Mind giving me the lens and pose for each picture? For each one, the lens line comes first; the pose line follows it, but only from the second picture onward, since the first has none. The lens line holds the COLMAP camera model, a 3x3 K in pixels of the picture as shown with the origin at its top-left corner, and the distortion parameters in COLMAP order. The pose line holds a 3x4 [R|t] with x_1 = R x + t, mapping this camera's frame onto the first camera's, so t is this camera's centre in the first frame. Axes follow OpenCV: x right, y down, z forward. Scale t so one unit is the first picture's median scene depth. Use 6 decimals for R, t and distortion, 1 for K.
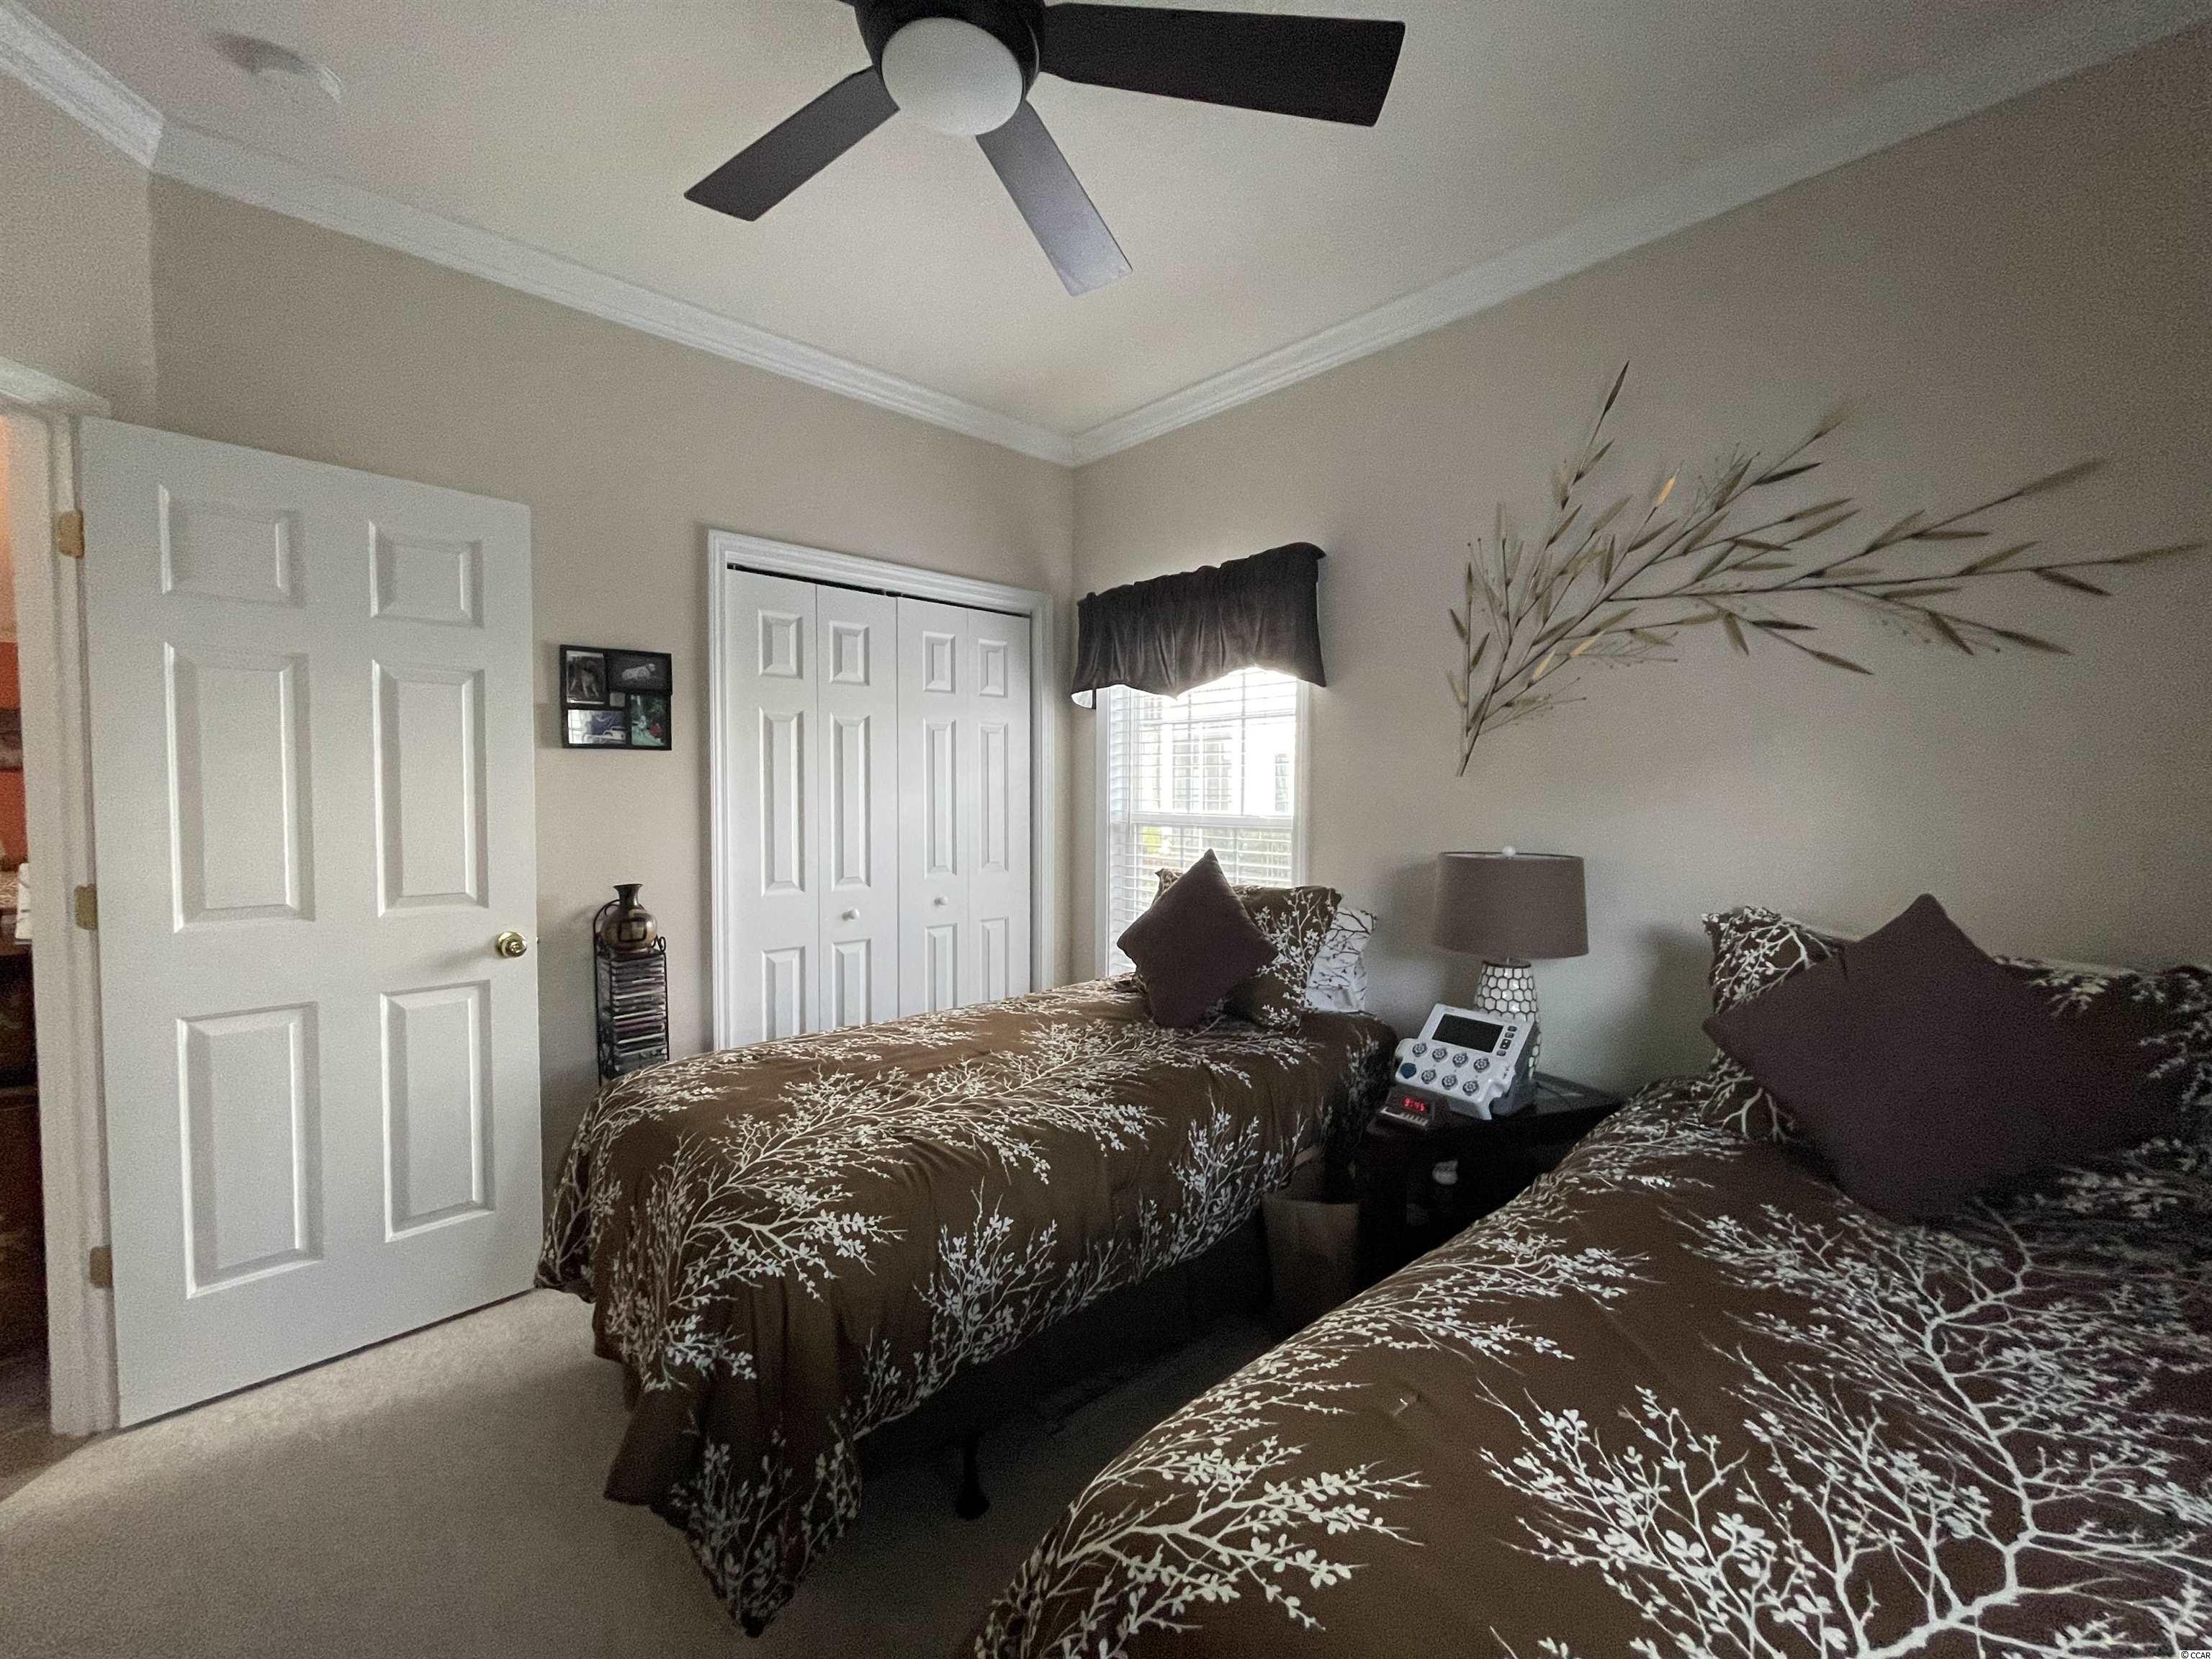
lens RADIAL K [[894.3, 0, 1100.2], [0, 894.3, 826.6], [0, 0, 1]] dist [-0.000710, 0.000371]
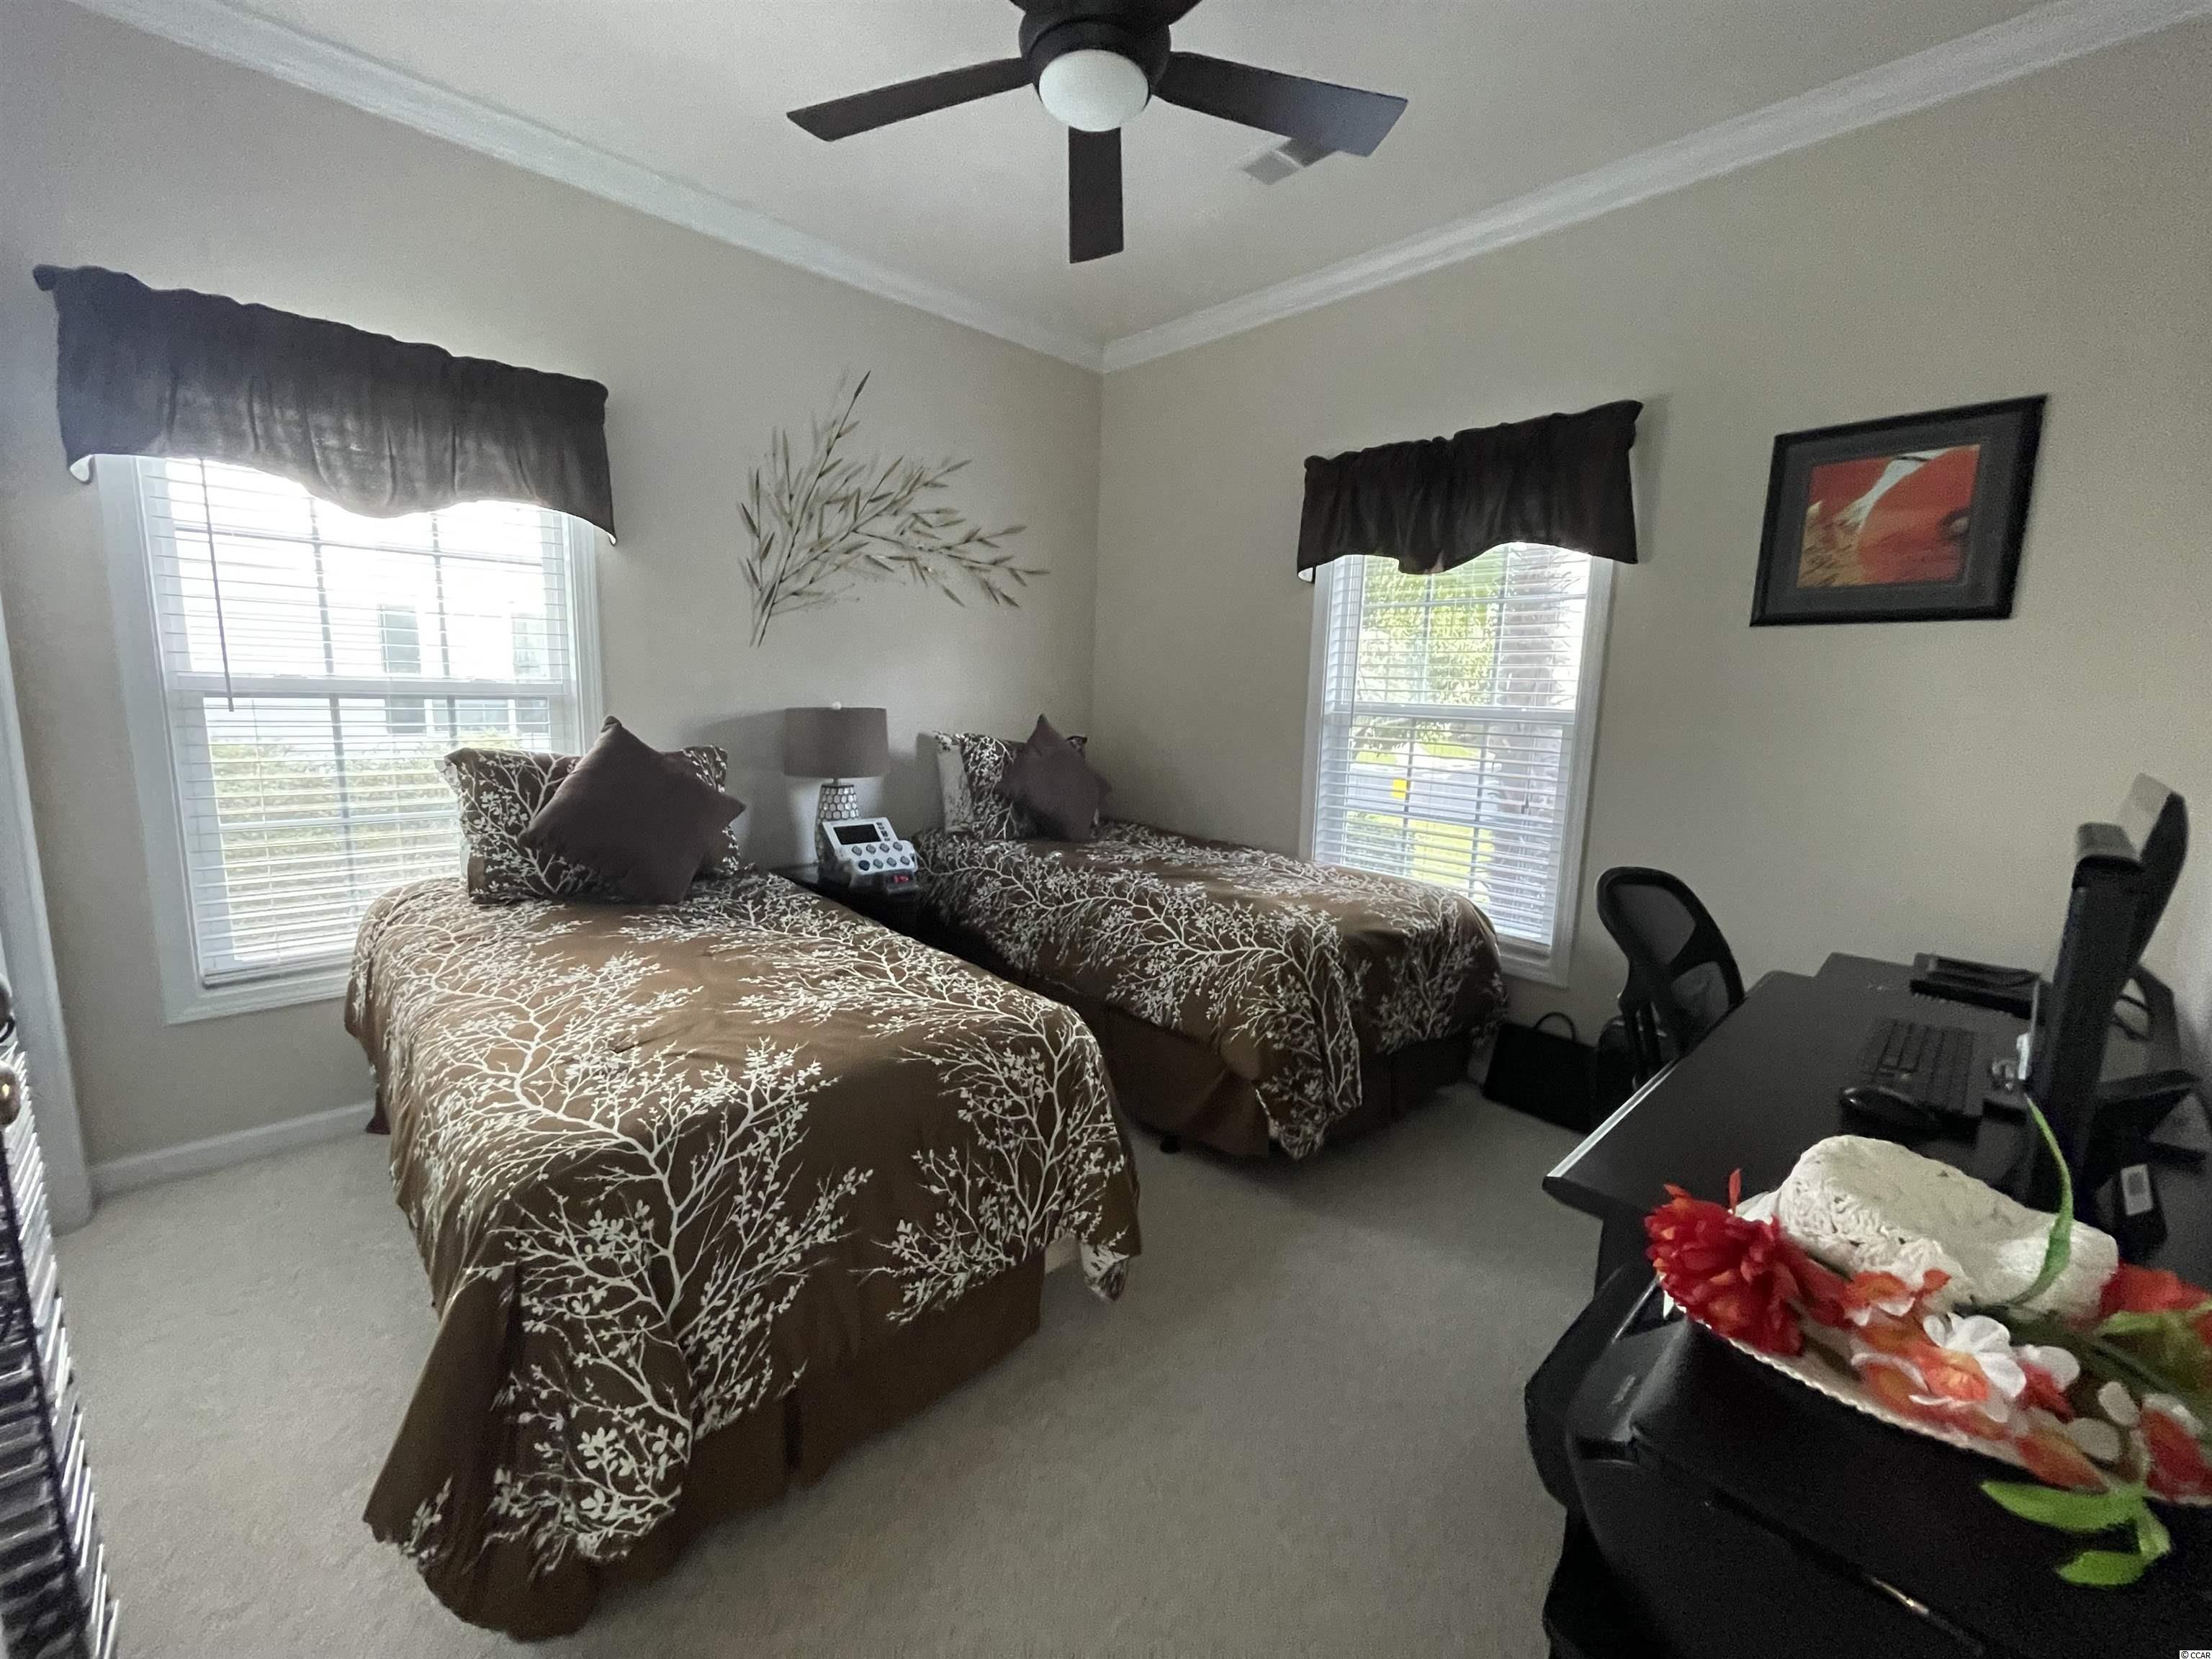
lens RADIAL K [[894.3, 0, 1103.9], [0, 894.3, 825.8], [0, 0, 1]] dist [-0.000710, 0.000371]
pose [[-0.026918, -0.153744, 0.987744, -0.972293], [0.020621, 0.987806, 0.154316, 0.006246], [-0.999425, 0.024522, -0.023420, 0.637055]]
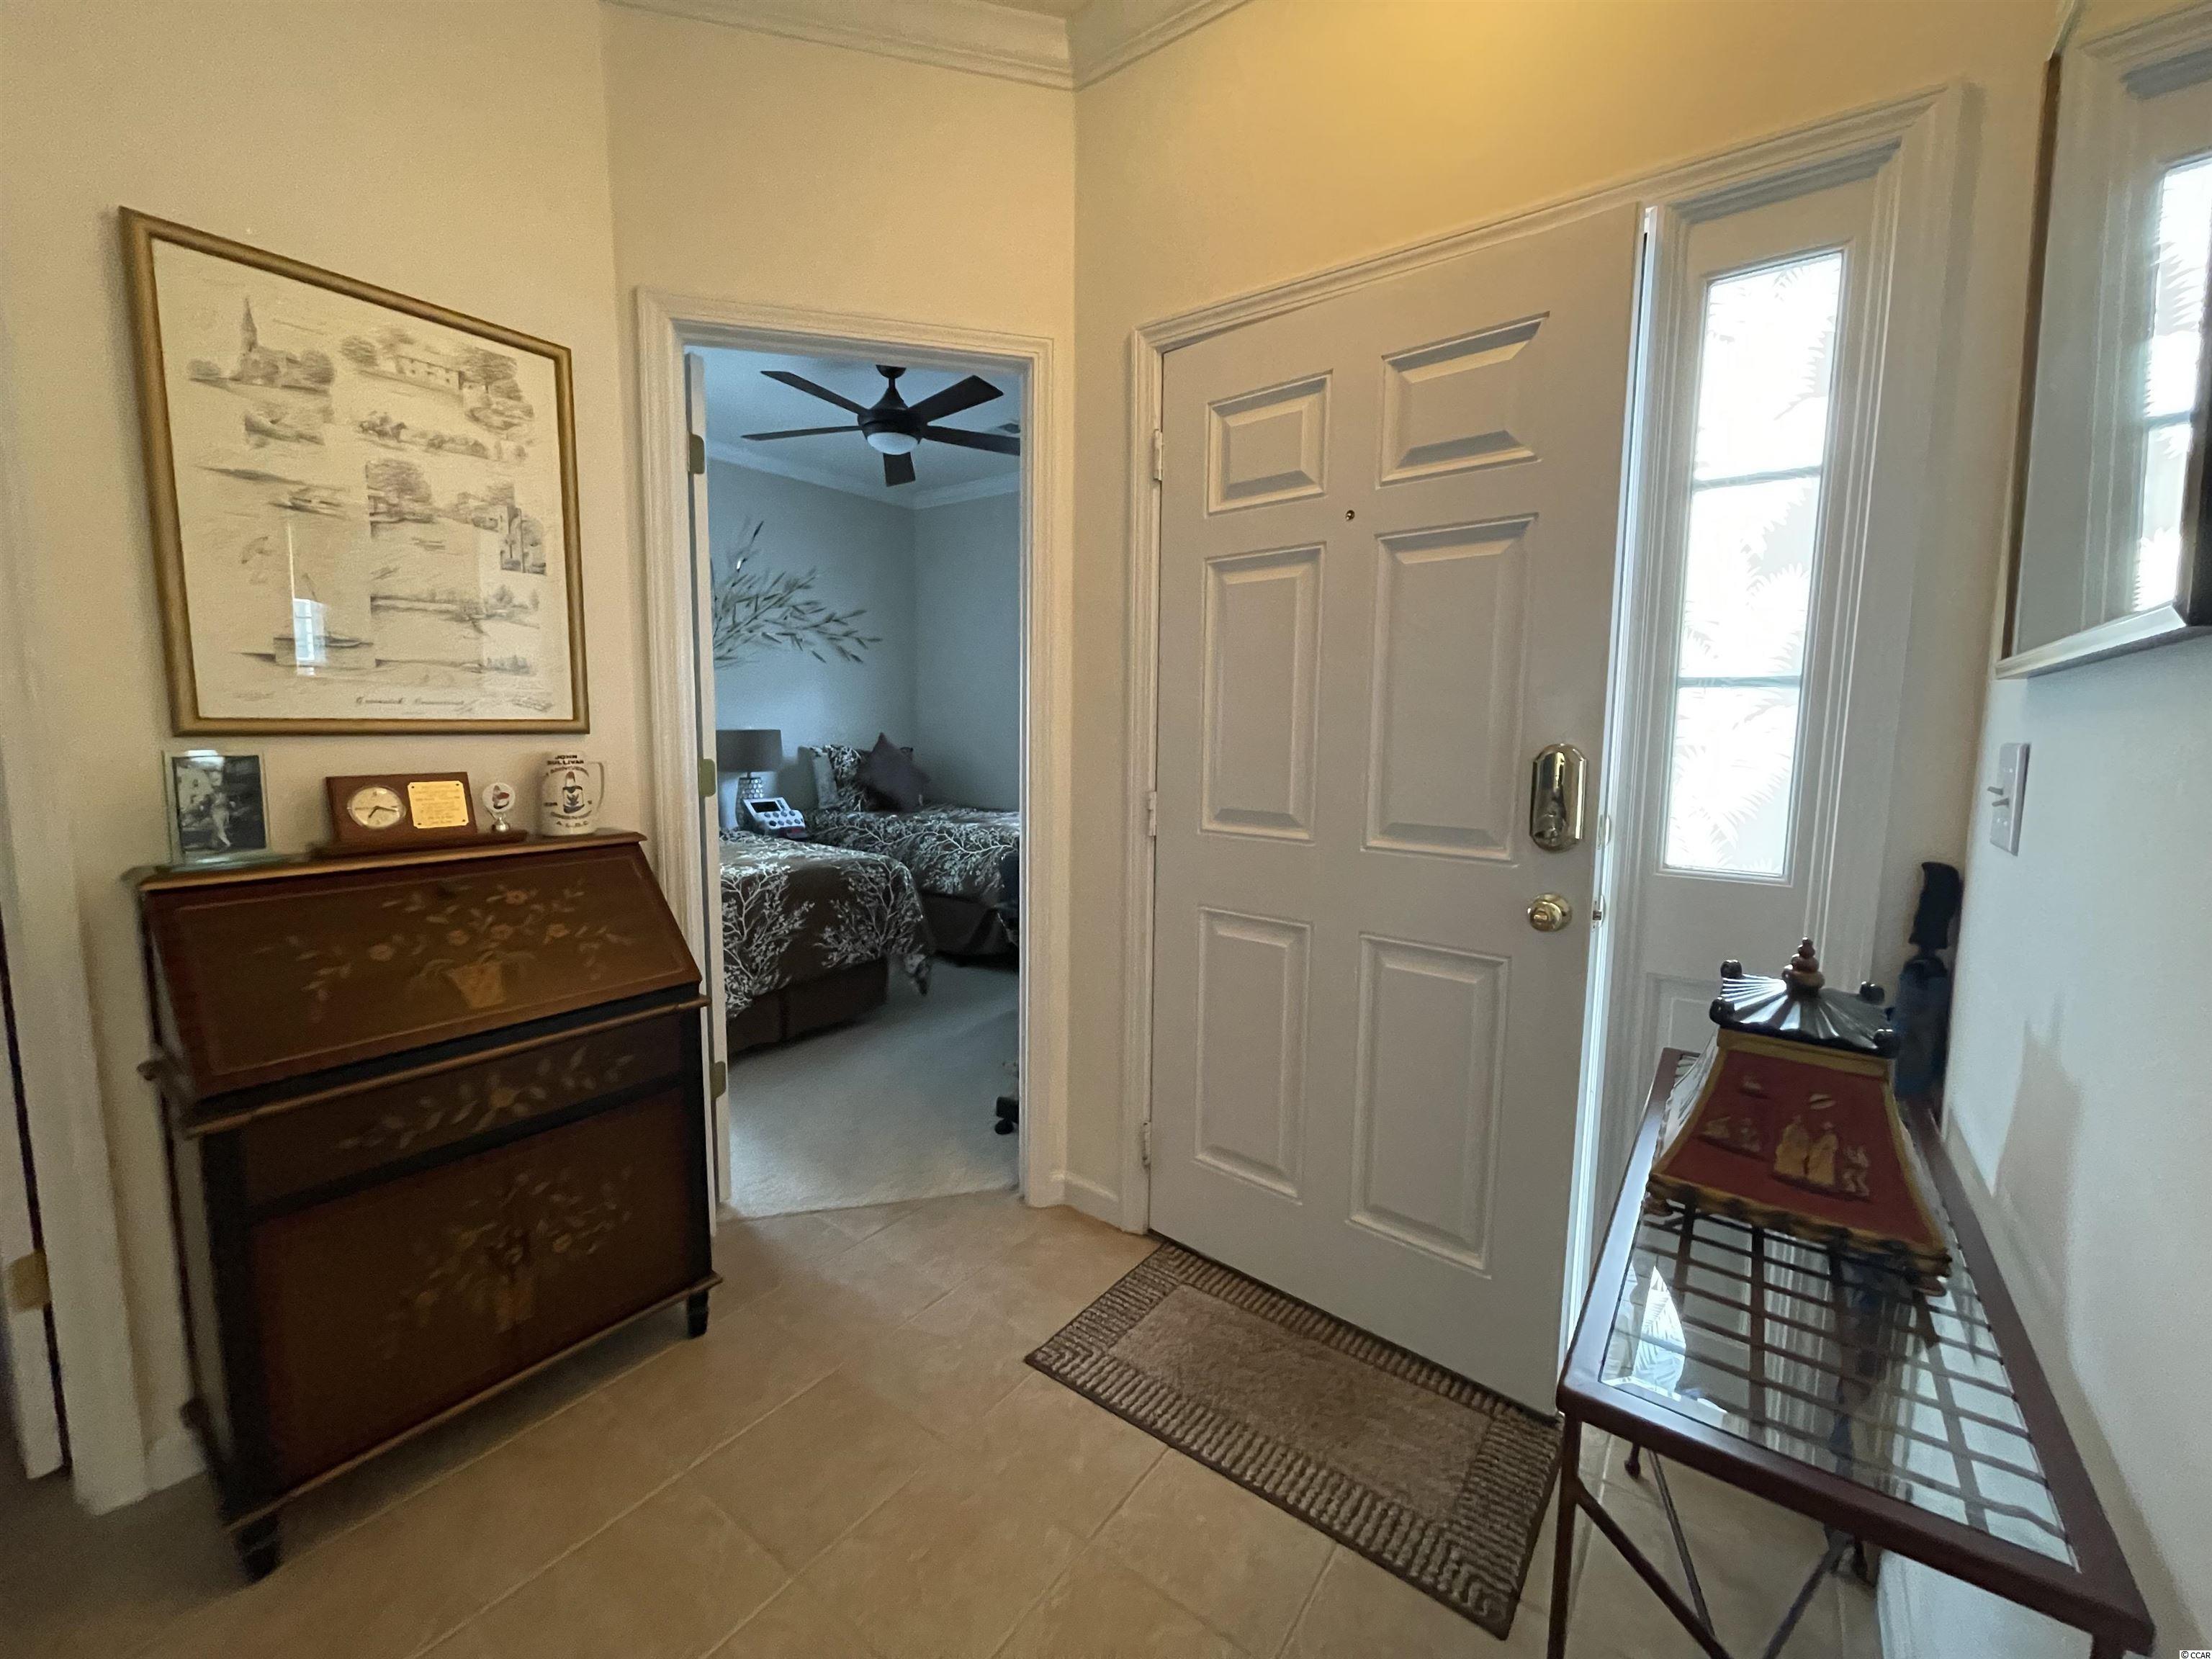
lens RADIAL K [[894.3, 0, 1110.6], [0, 894.3, 819.7], [0, 0, 1]] dist [-0.000710, 0.000371]
pose [[-0.202942, -0.106699, 0.973360, -1.934840], [0.036255, 0.992545, 0.116361, 0.028725], [-0.978519, 0.058904, -0.197560, 0.587517]]
